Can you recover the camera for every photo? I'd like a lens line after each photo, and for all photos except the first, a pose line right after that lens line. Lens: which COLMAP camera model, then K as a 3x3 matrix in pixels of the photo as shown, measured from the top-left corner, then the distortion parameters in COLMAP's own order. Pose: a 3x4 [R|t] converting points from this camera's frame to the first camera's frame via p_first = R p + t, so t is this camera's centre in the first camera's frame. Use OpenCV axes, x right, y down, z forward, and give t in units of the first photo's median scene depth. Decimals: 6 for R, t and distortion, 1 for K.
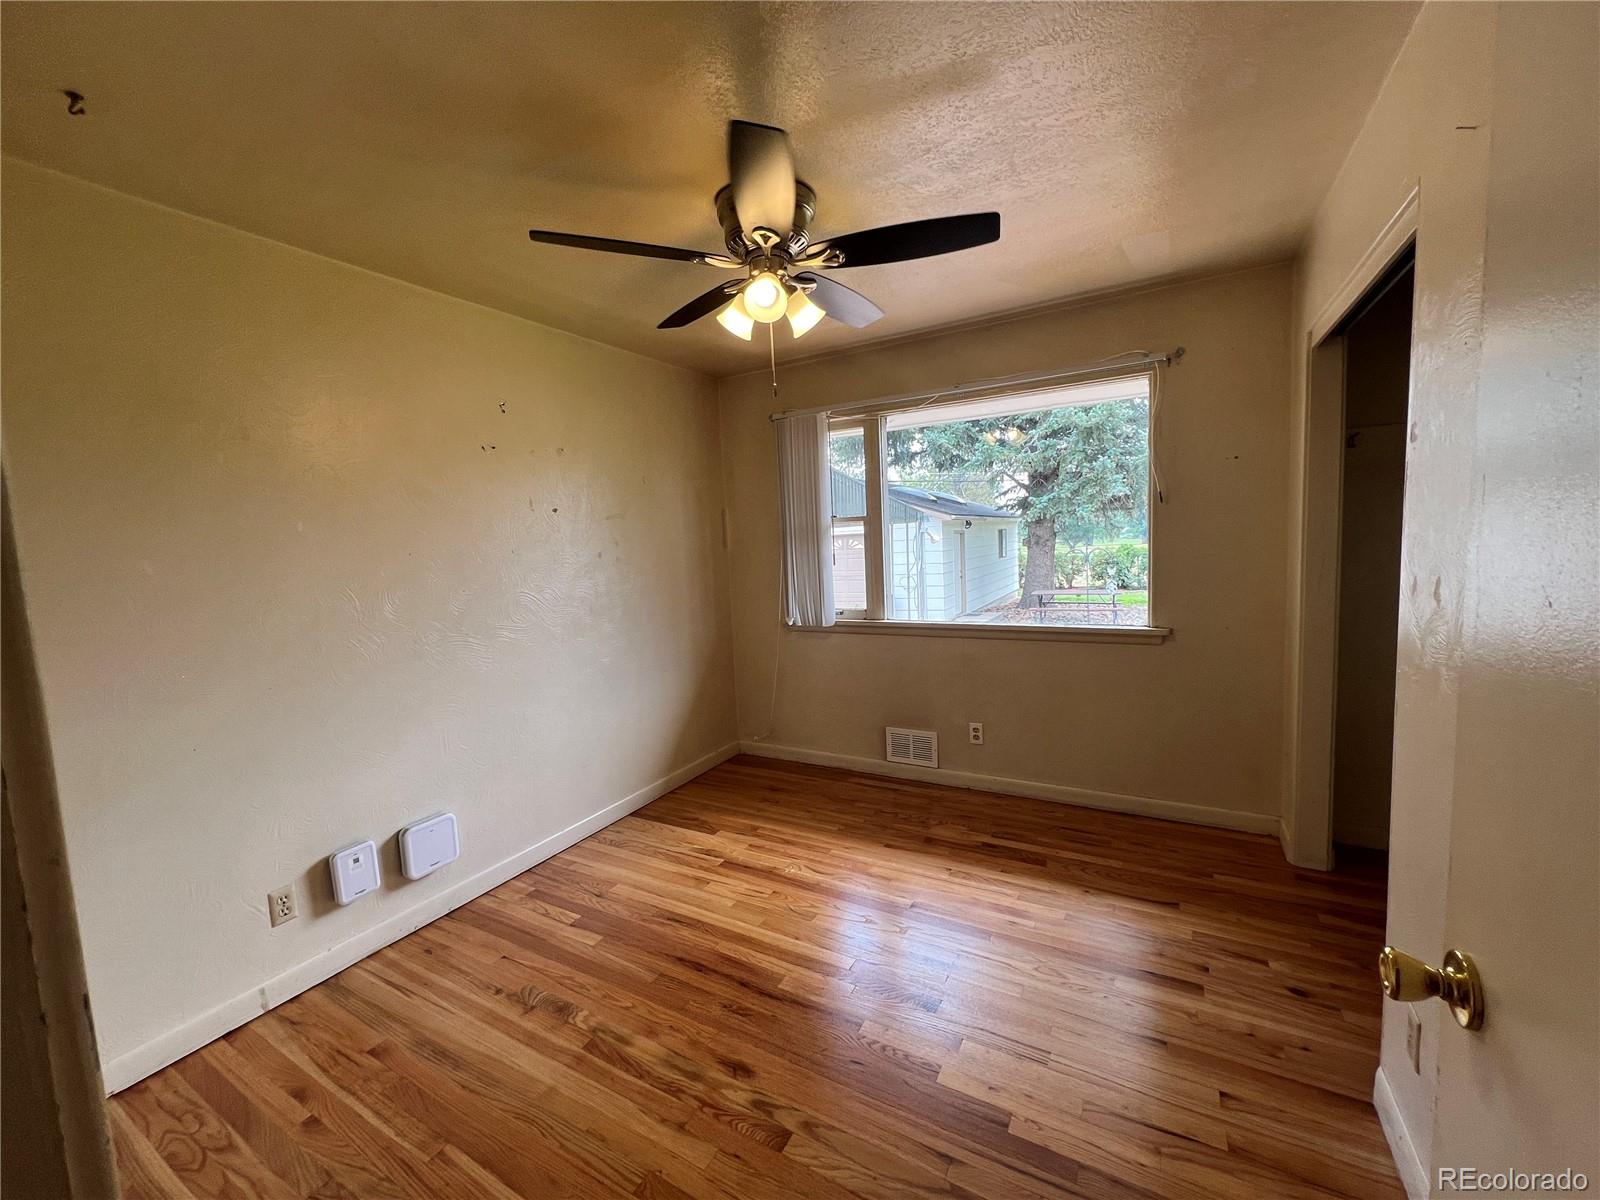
lens RADIAL K [[640.7, 0, 799.8], [0, 640.7, 600.2], [0, 0, 1]] dist [0.000875, -0.000179]
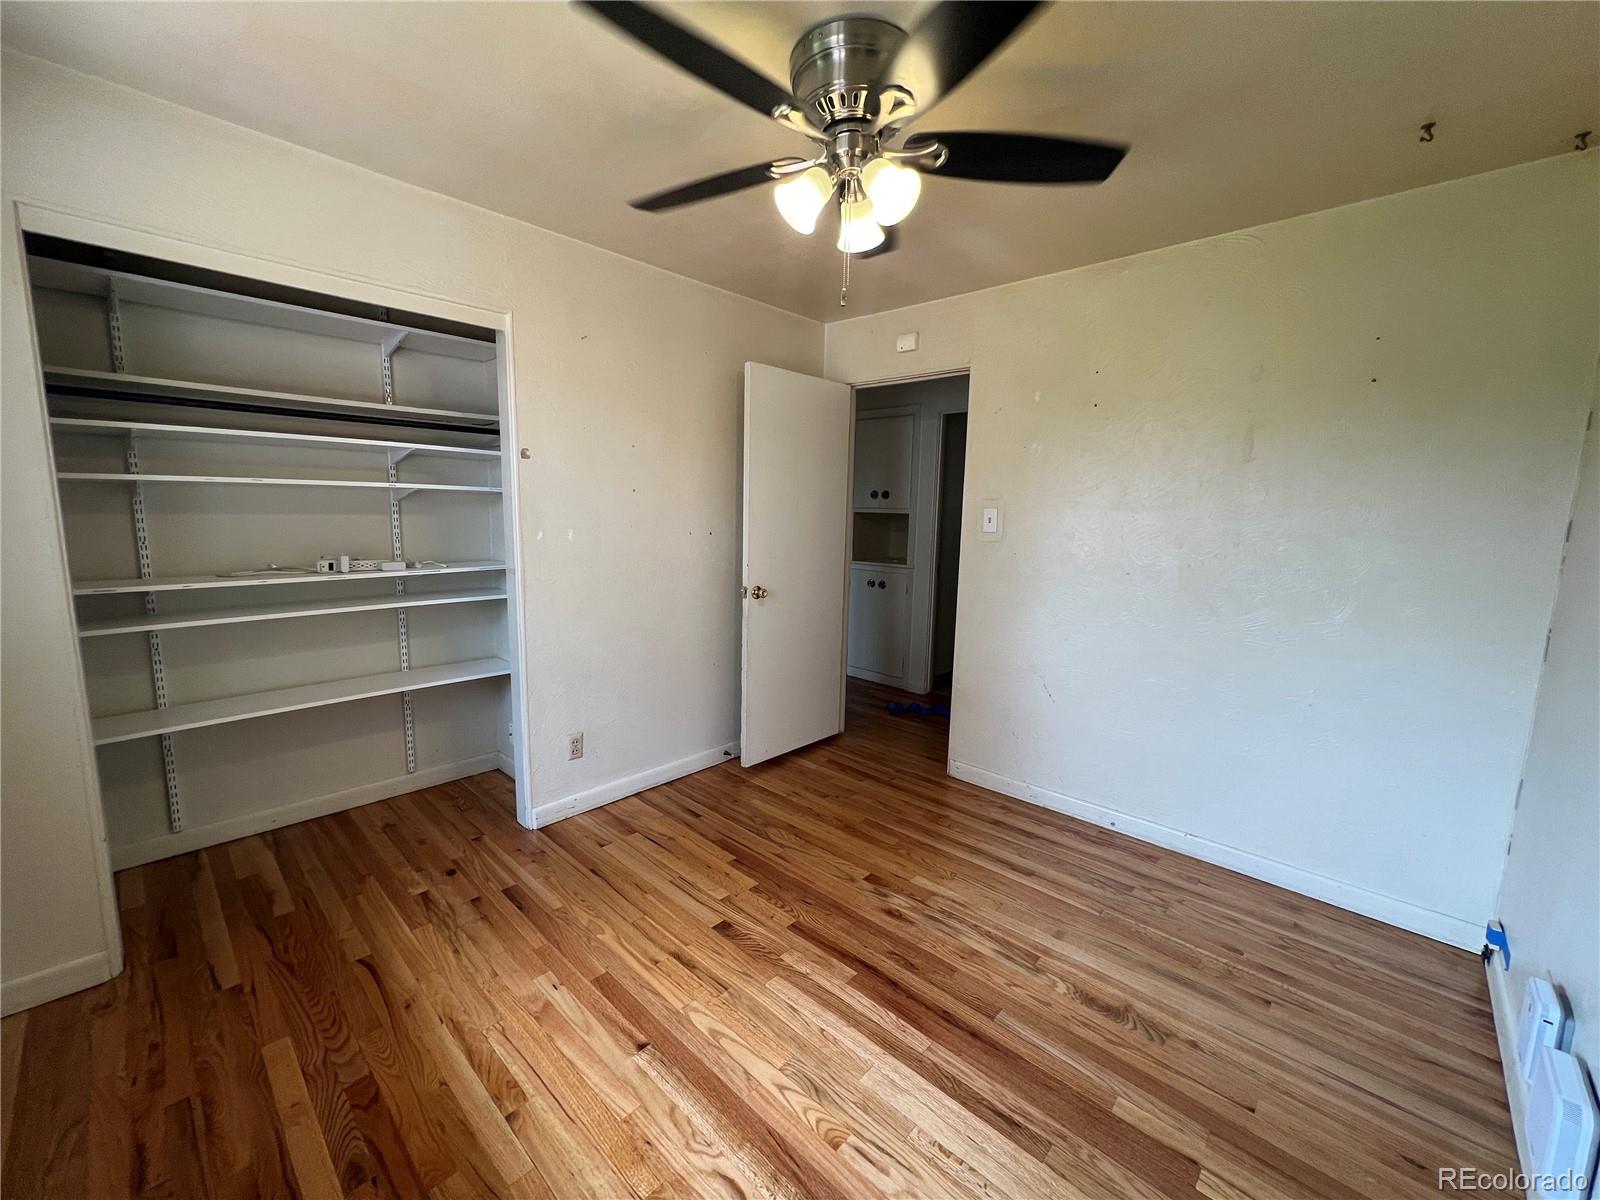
lens RADIAL K [[641.3, 0, 798.6], [0, 641.3, 597.2], [0, 0, 1]] dist [-0.002515, 0.000507]
pose [[-0.972049, -0.008156, 0.234635, -0.173704], [0.044982, 0.974412, 0.220221, -0.159688], [-0.230427, 0.224620, -0.946810, 1.852919]]
